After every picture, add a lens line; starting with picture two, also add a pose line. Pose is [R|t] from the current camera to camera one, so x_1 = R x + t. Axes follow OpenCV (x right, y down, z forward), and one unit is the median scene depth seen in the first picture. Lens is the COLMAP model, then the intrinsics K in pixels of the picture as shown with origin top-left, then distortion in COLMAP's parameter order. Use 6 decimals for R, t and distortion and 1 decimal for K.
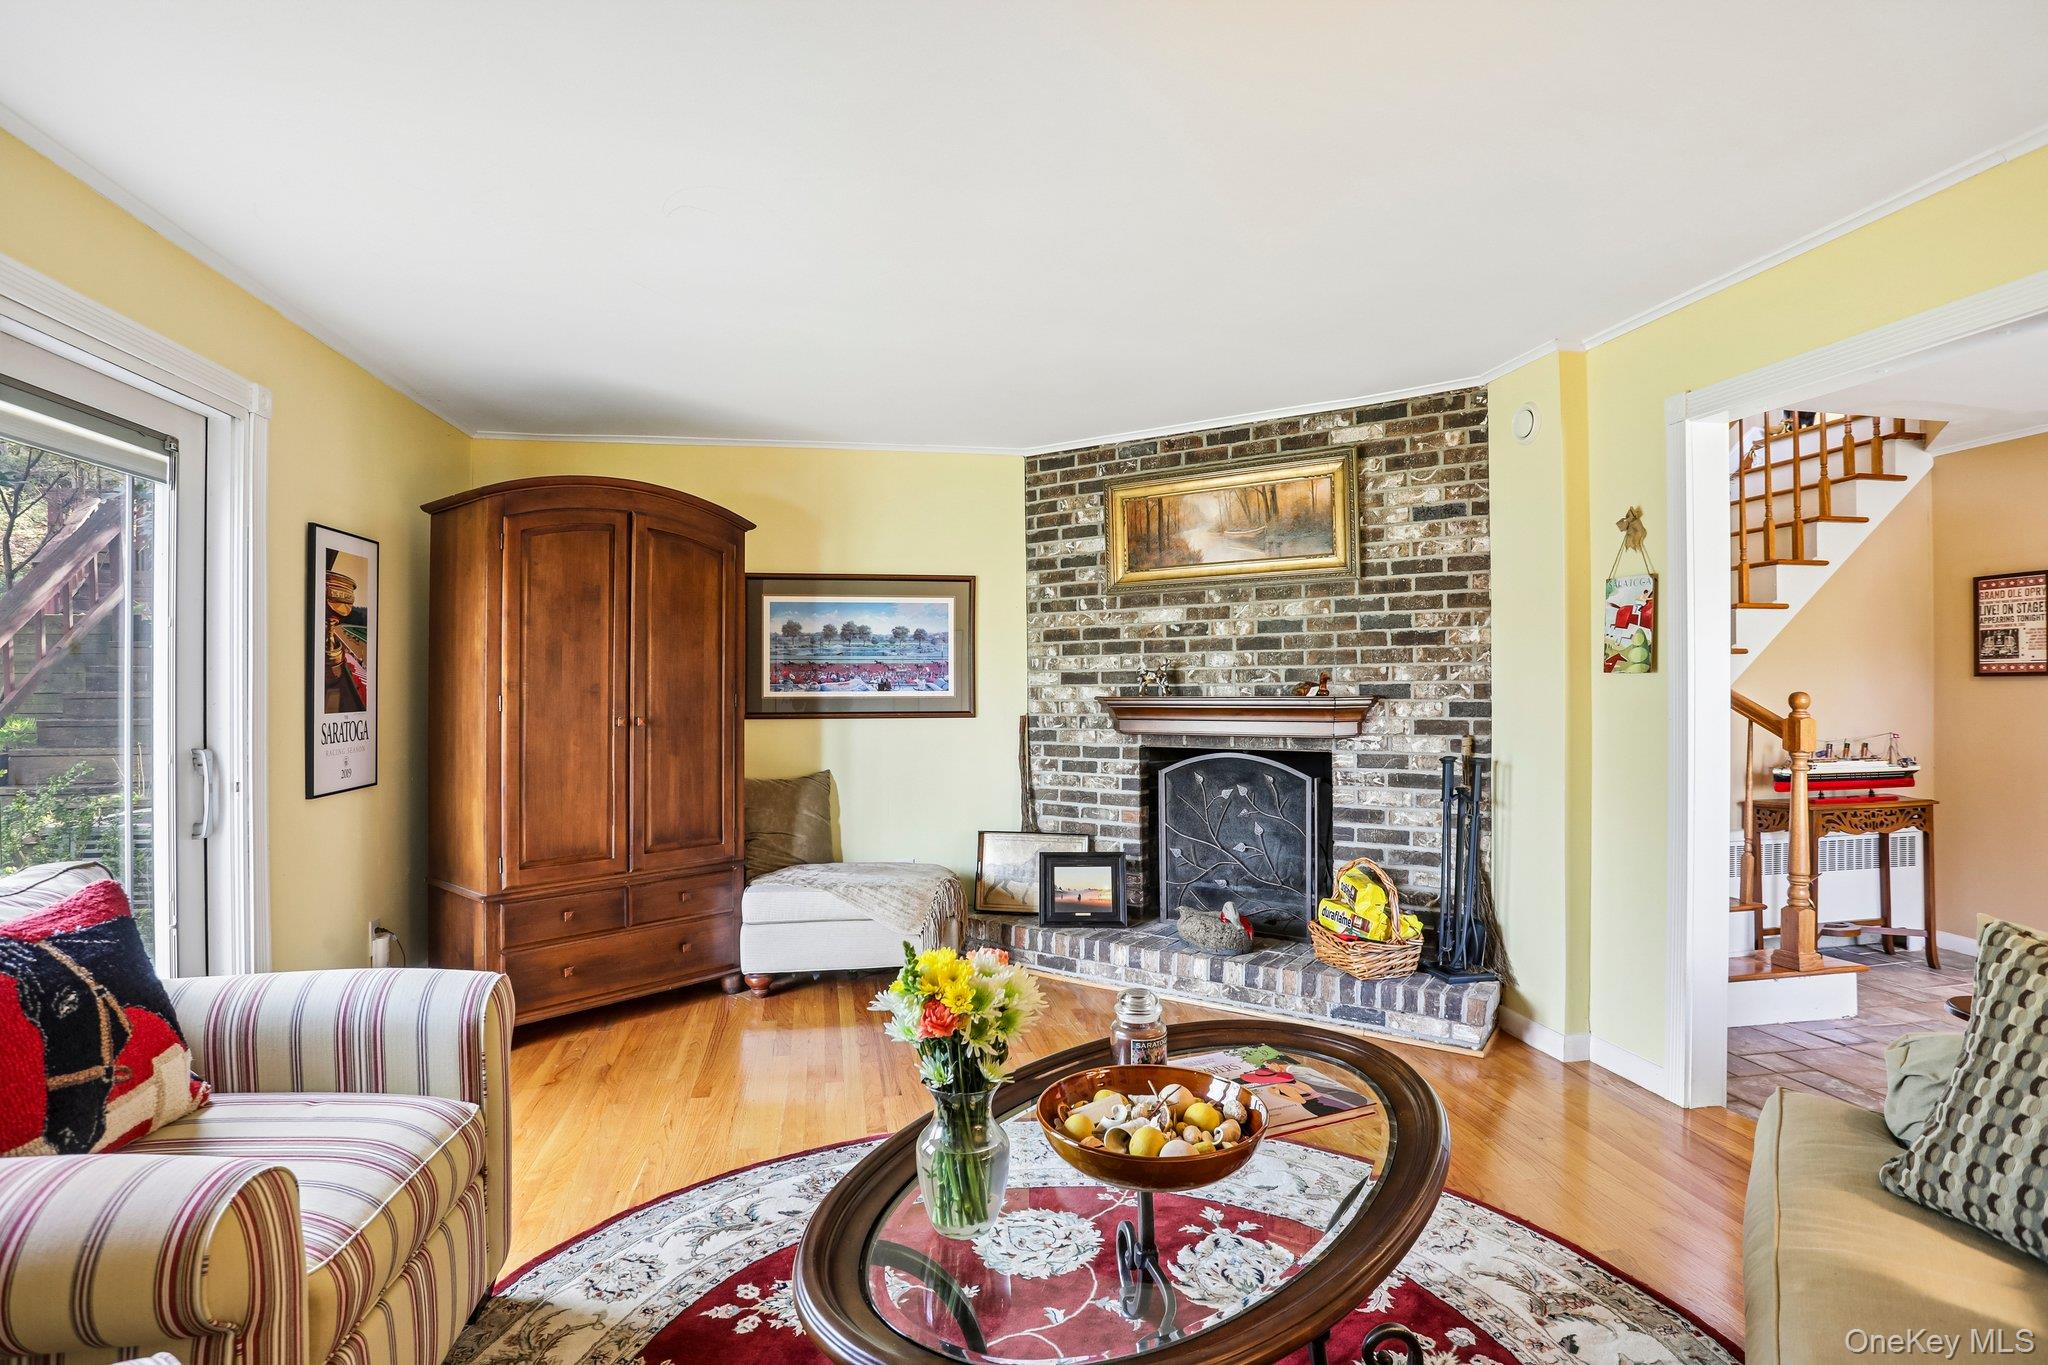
lens RADIAL K [[1020.0, 0, 1006.2], [0, 1020.0, 701.9], [0, 0, 1]] dist [-0.070401, 0.028475]
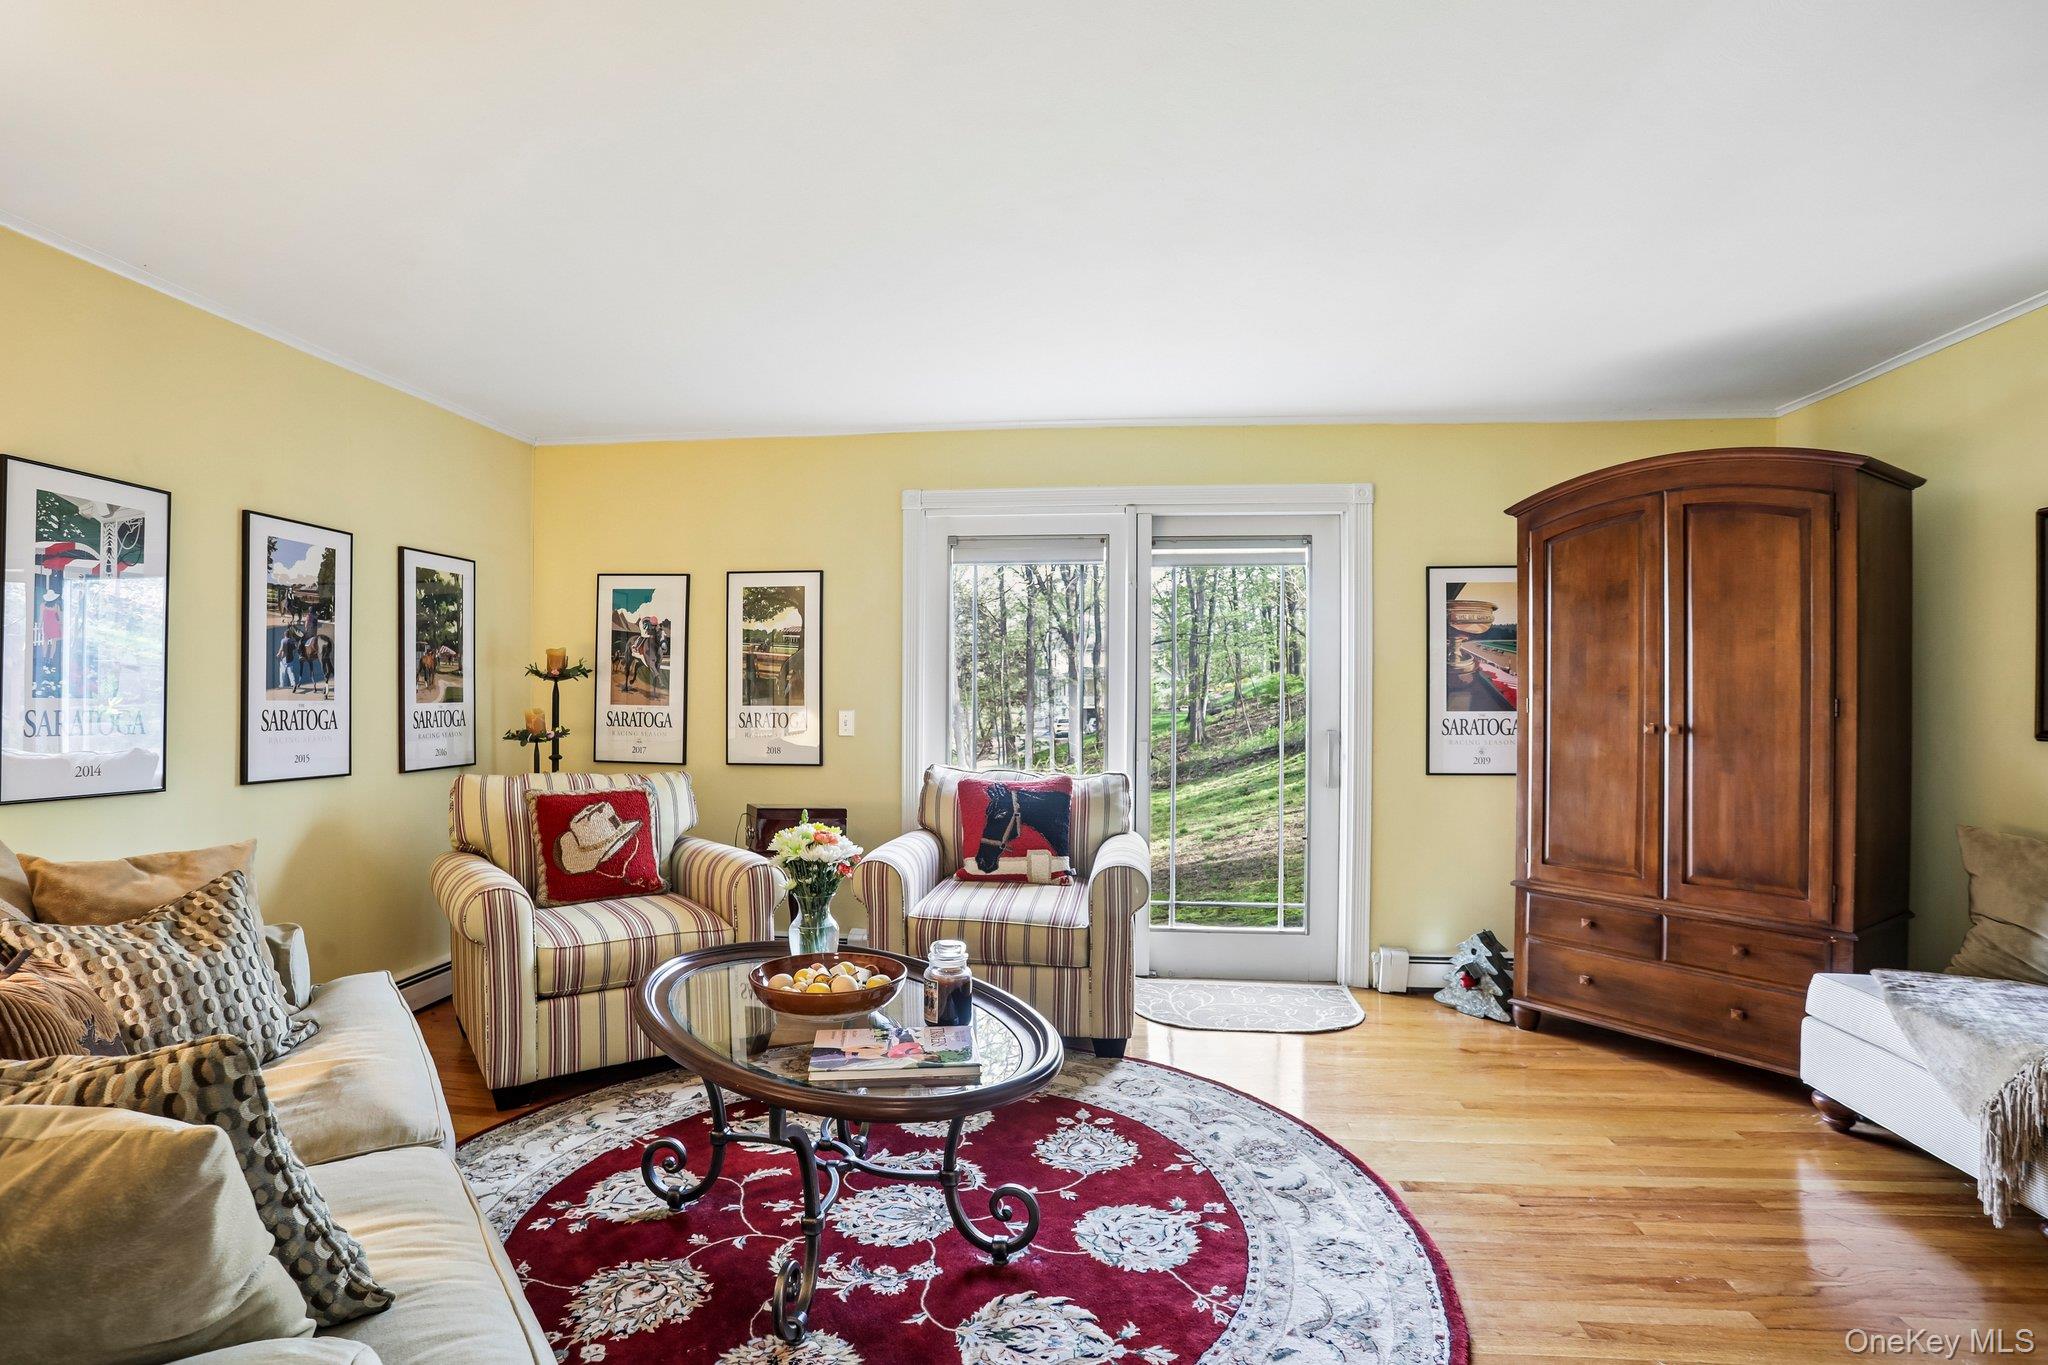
lens RADIAL K [[1020.0, 0, 1006.2], [0, 1020.0, 701.9], [0, 0, 1]] dist [-0.070401, 0.028475]
pose [[-0.287849, 0.008396, -0.957639, 0.660604], [-0.012197, 0.999848, 0.012432, -0.008144], [0.957598, 0.015259, -0.287703, 0.738183]]
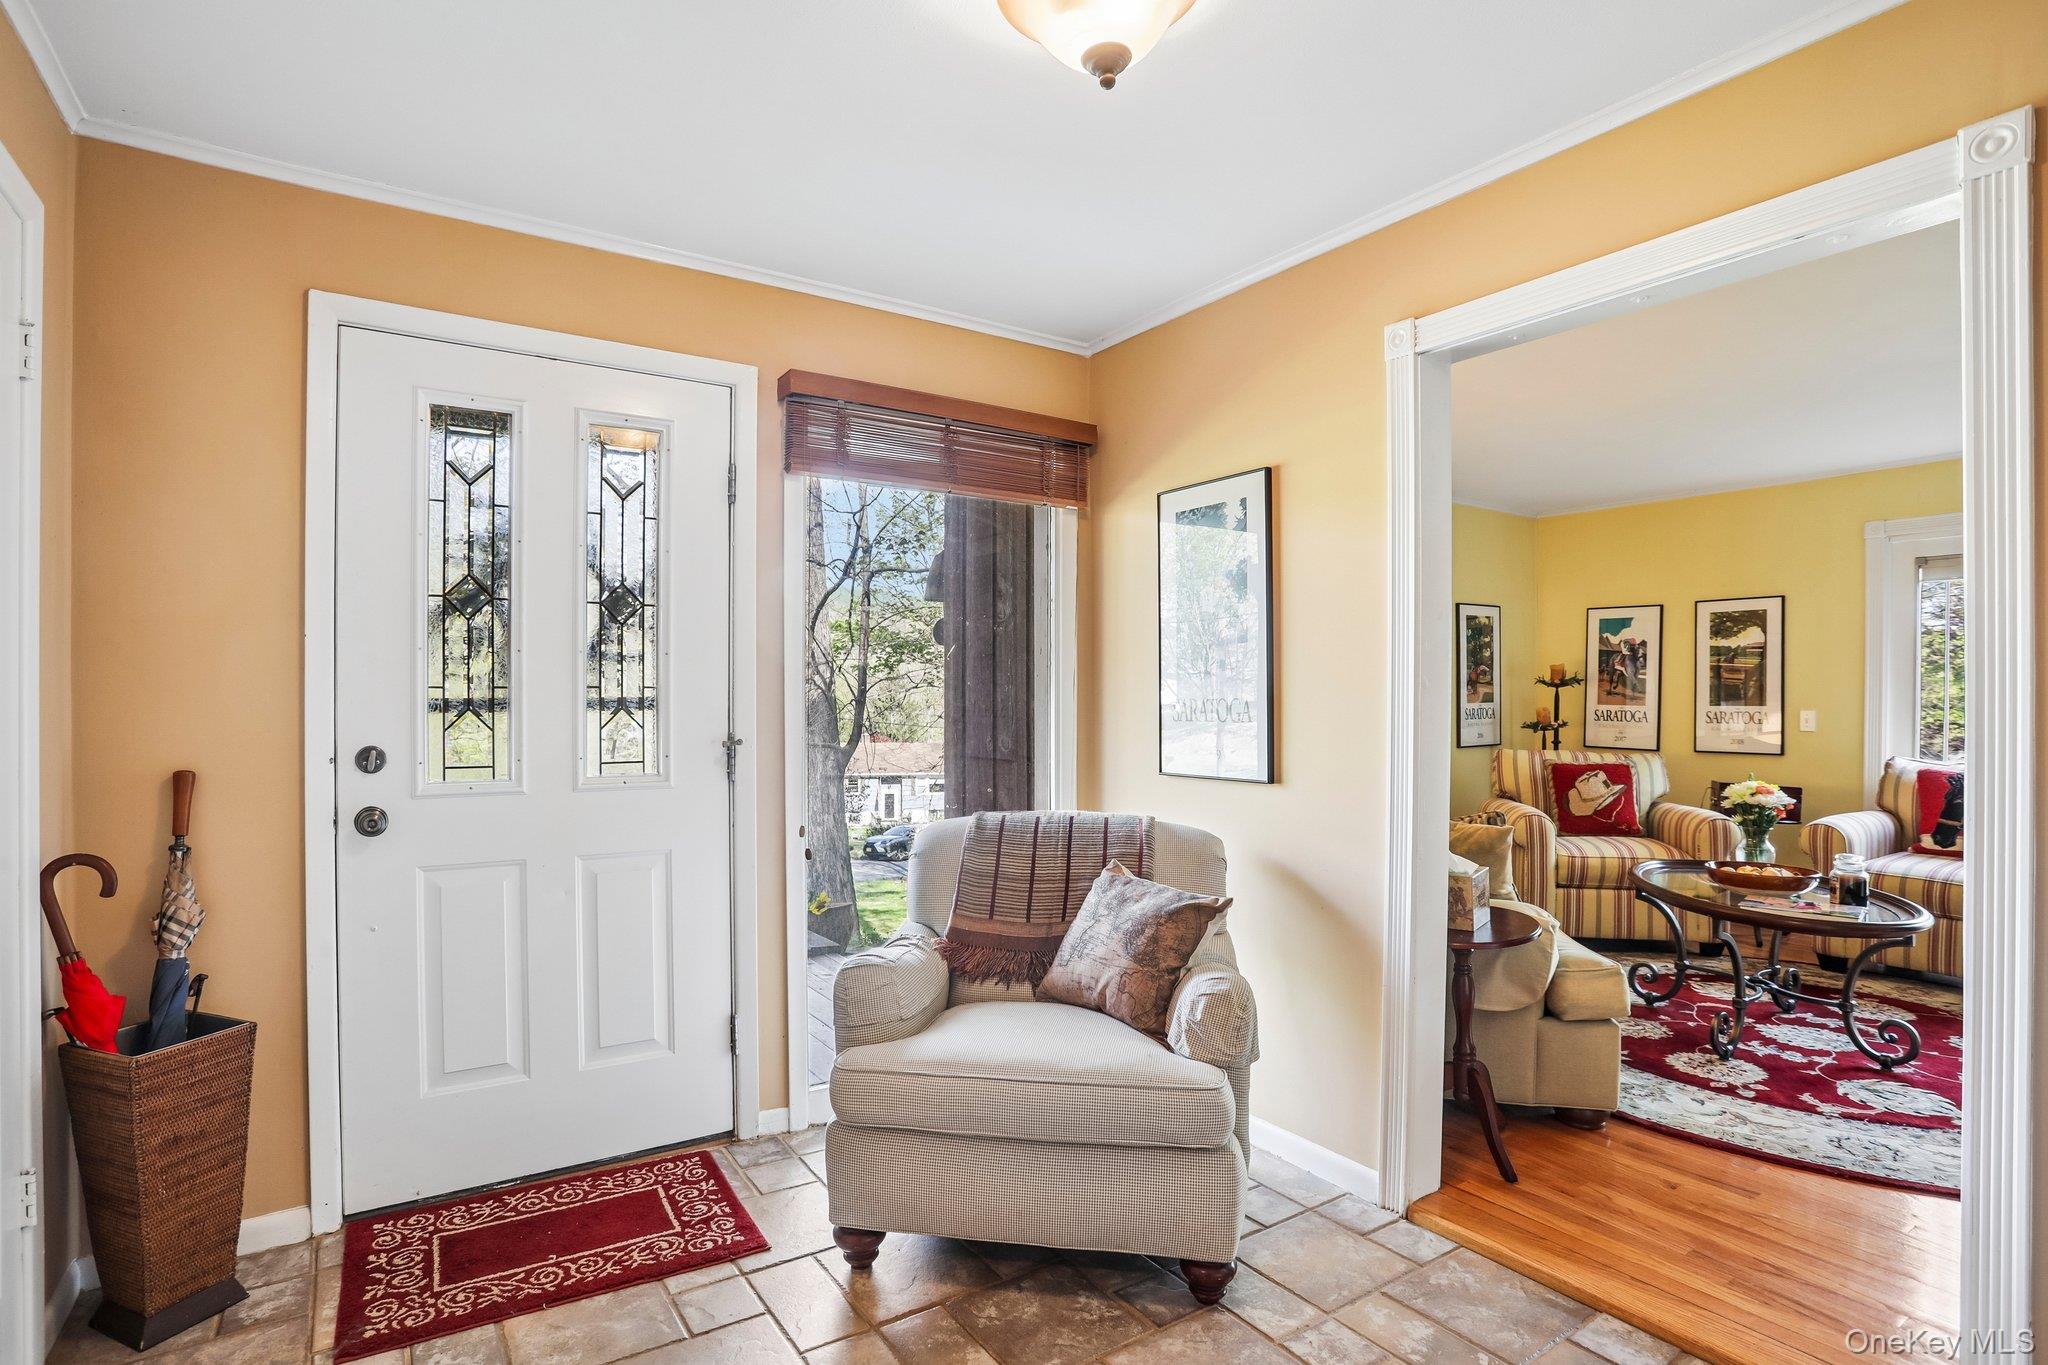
lens RADIAL K [[1020.0, 0, 1006.2], [0, 1020.0, 701.9], [0, 0, 1]] dist [-0.070401, 0.028475]
pose [[-0.922203, 0.003634, -0.386689, 1.191480], [-0.002924, 0.999862, 0.016368, -0.012643], [0.386695, 0.016226, -0.922065, 1.085239]]
